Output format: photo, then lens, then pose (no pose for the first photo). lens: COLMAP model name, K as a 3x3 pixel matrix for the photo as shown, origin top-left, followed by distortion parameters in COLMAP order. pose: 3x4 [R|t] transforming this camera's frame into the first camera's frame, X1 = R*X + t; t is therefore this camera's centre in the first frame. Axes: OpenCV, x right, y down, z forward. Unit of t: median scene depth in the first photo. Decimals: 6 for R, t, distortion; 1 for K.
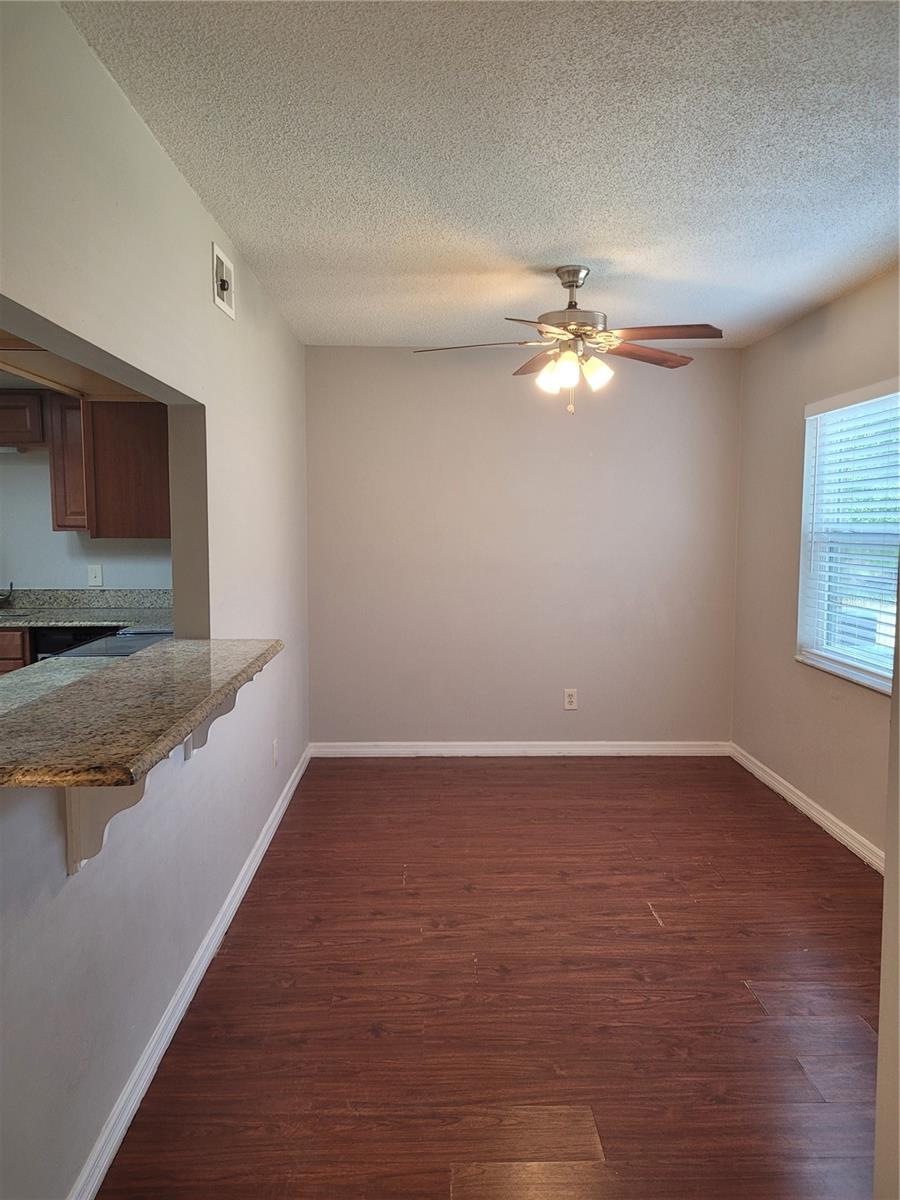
lens RADIAL K [[908.6, 0, 457.3], [0, 908.6, 603.6], [0, 0, 1]] dist [0.043921, -0.011458]
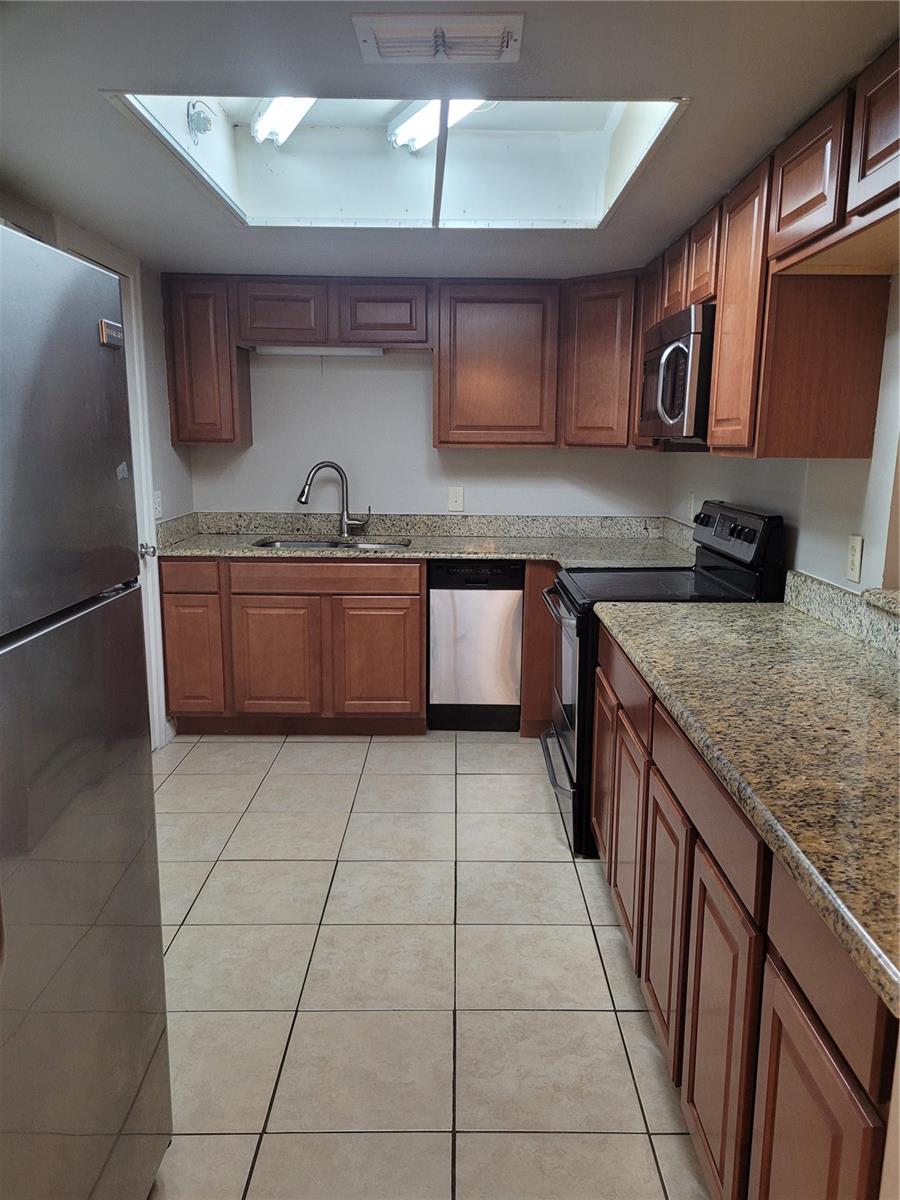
lens RADIAL K [[908.6, 0, 471.4], [0, 908.6, 625.3], [0, 0, 1]] dist [0.043921, -0.011458]
pose [[0.999852, 0.014264, -0.009580, -0.402552], [-0.013114, 0.993736, 0.110977, -0.008012], [0.011103, -0.110835, 0.993777, 0.122771]]
